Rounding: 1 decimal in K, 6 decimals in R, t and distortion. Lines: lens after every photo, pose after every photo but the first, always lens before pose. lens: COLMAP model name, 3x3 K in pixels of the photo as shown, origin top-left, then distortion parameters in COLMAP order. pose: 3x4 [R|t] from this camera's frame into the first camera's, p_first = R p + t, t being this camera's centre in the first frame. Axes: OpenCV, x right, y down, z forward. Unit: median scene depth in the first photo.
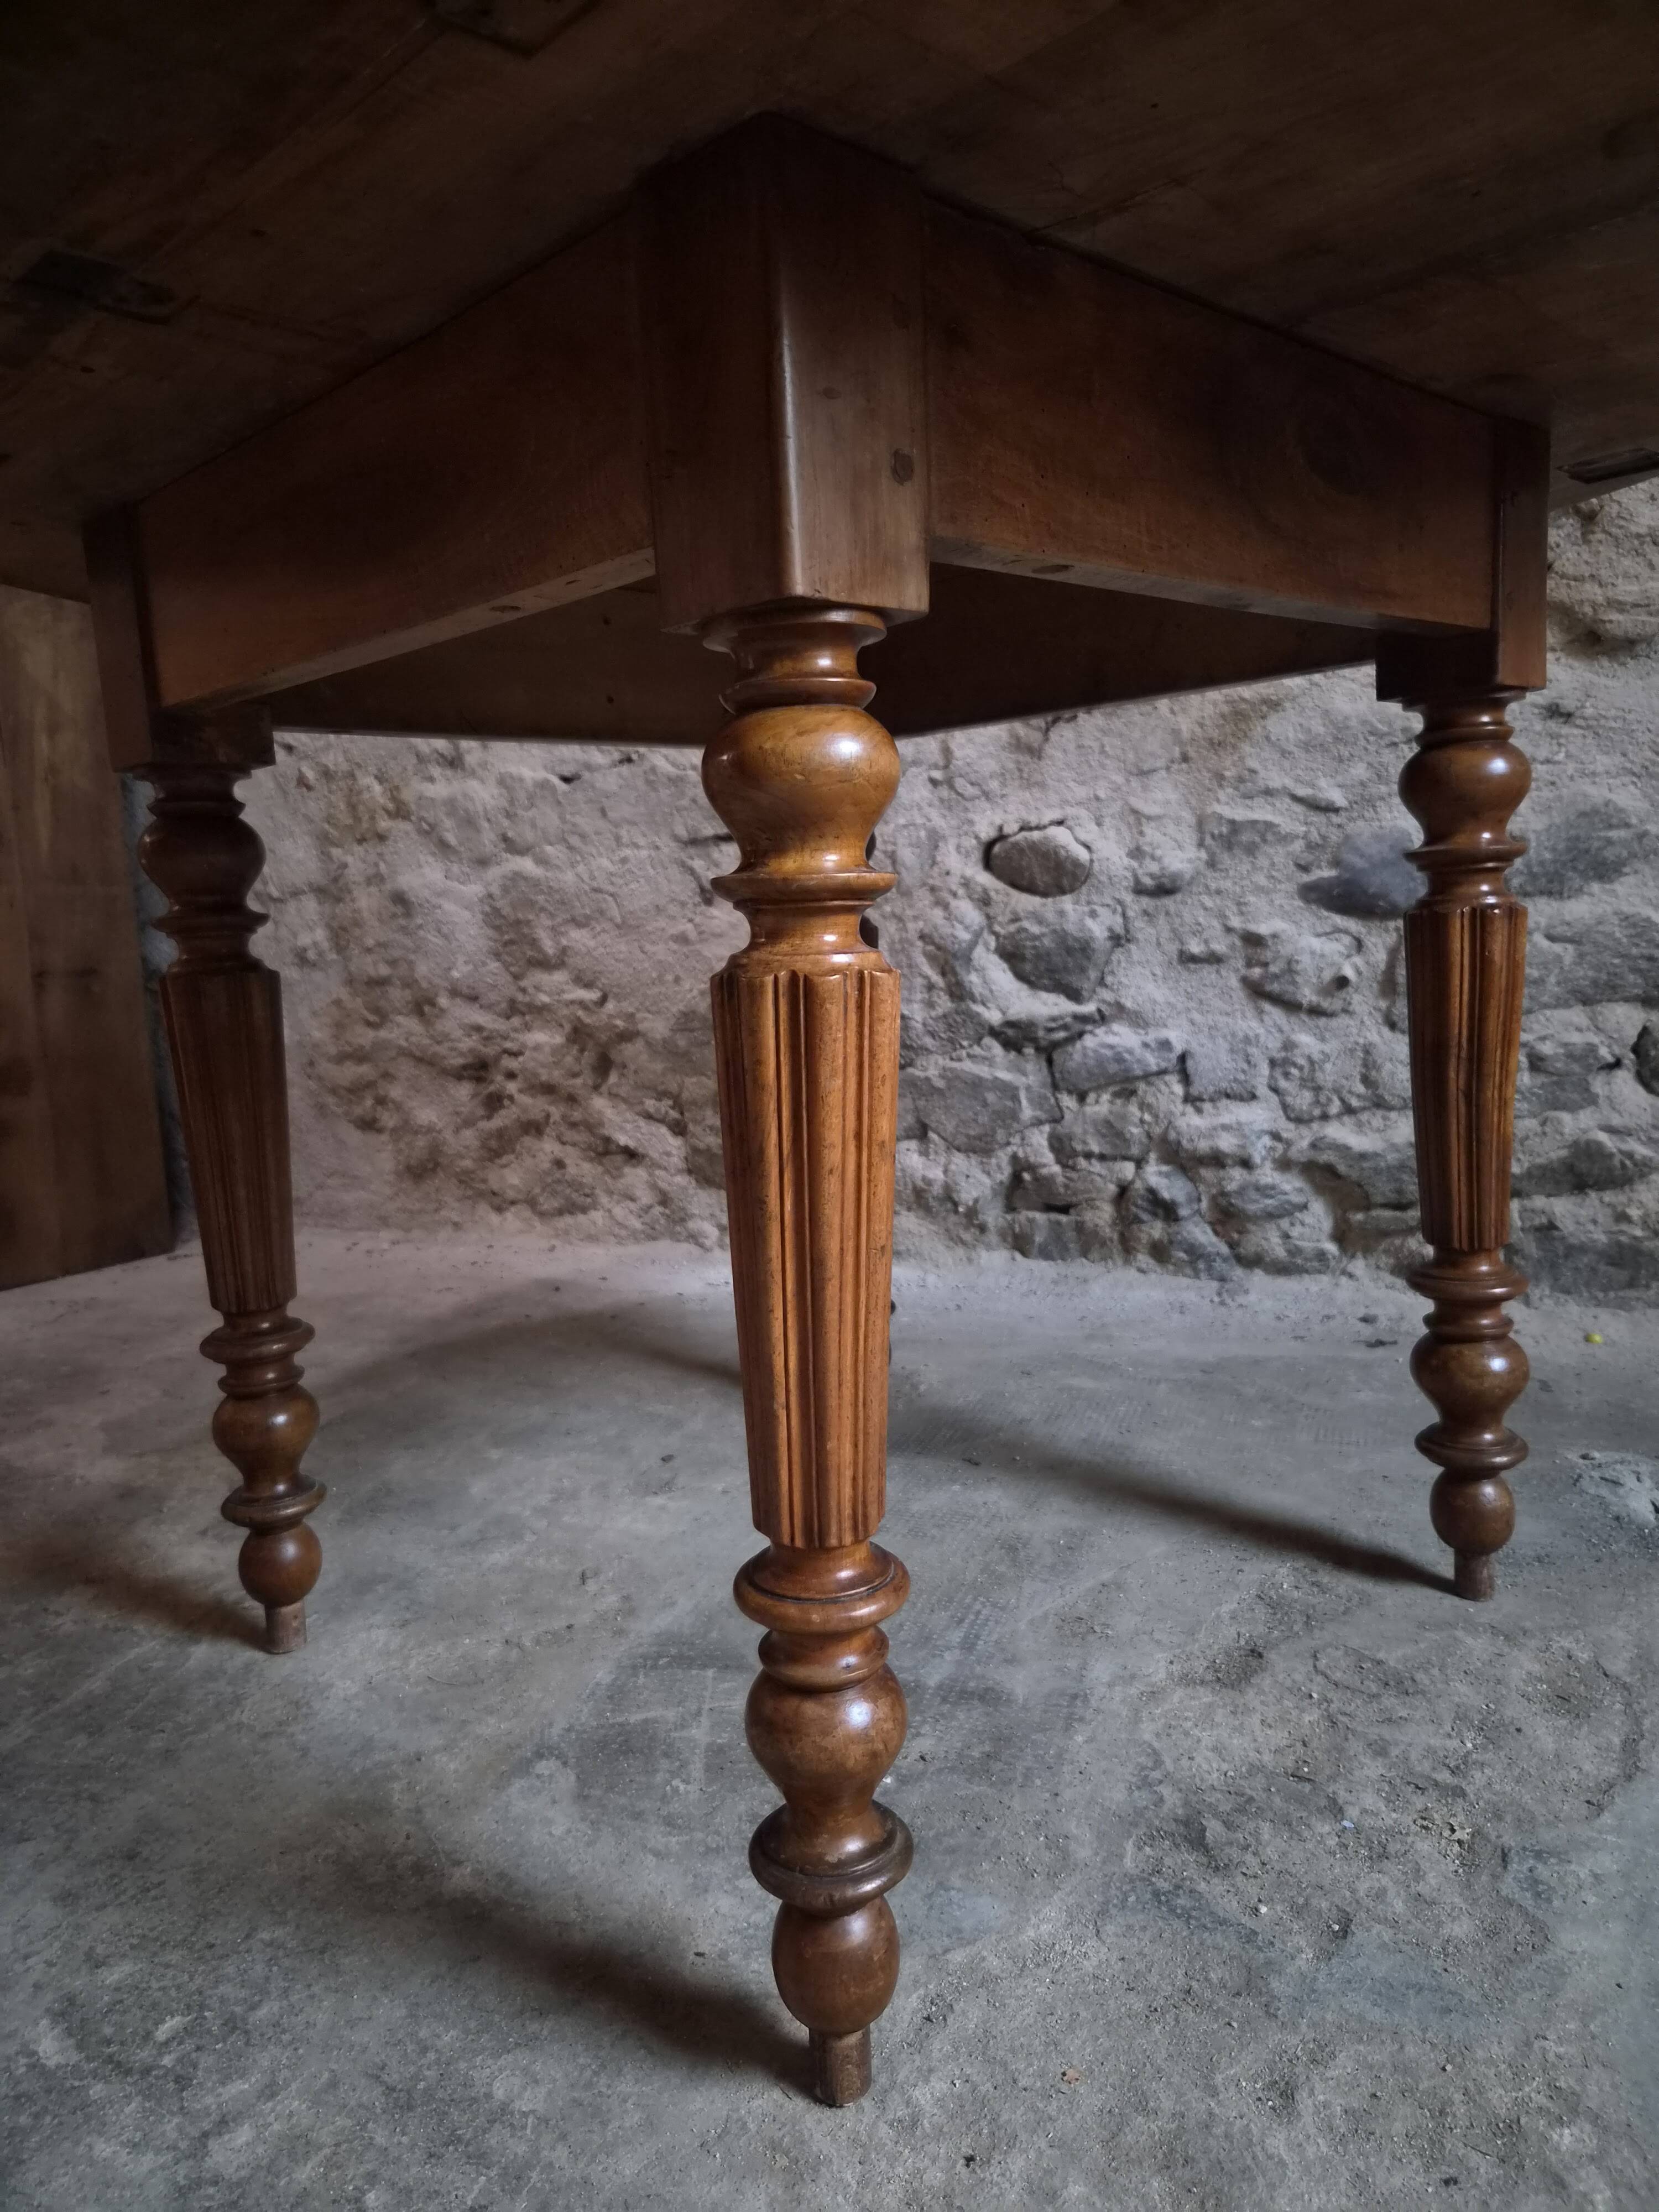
lens RADIAL K [[1495.0, 0, 830.1], [0, 1495.0, 1112.2], [0, 0, 1]] dist [0.059497, -0.047996]
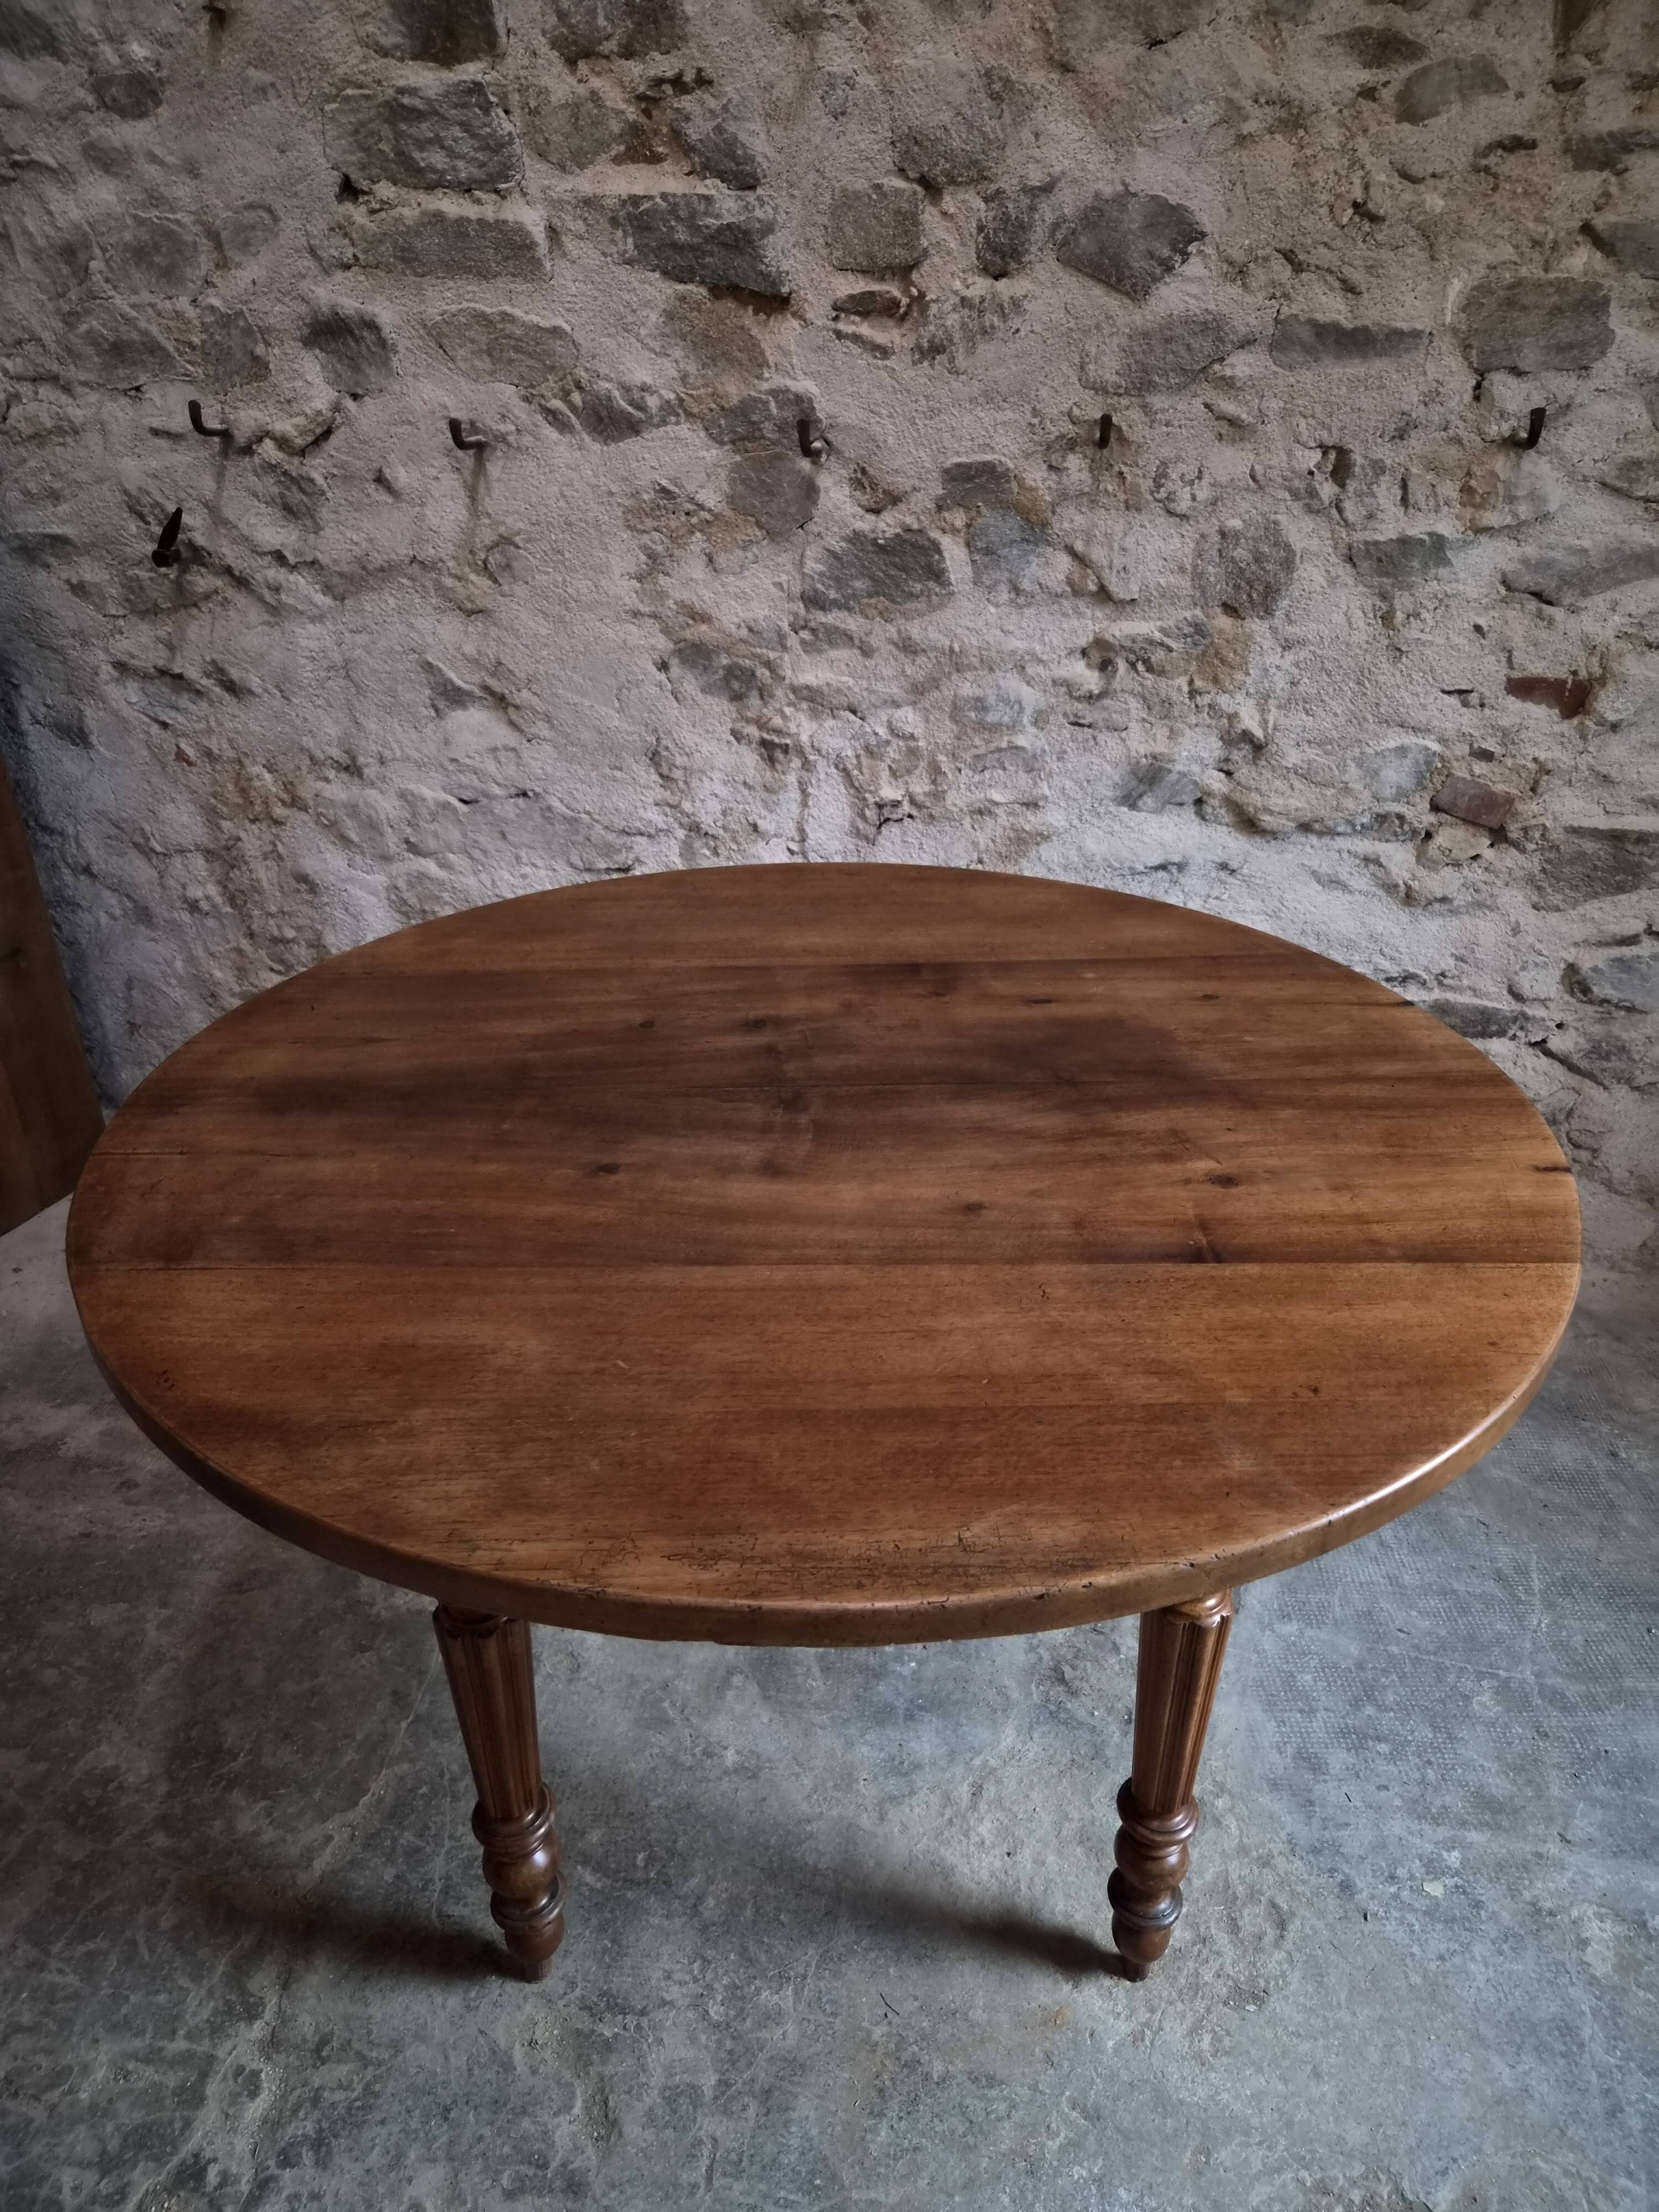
lens RADIAL K [[1495.0, 0, 852.0], [0, 1495.0, 1113.0], [0, 0, 1]] dist [0.059497, -0.047996]
pose [[0.962332, -0.076027, 0.261031, -0.262067], [-0.012517, 0.946698, 0.321878, -0.467822], [-0.271589, -0.313021, 0.910086, -0.305216]]
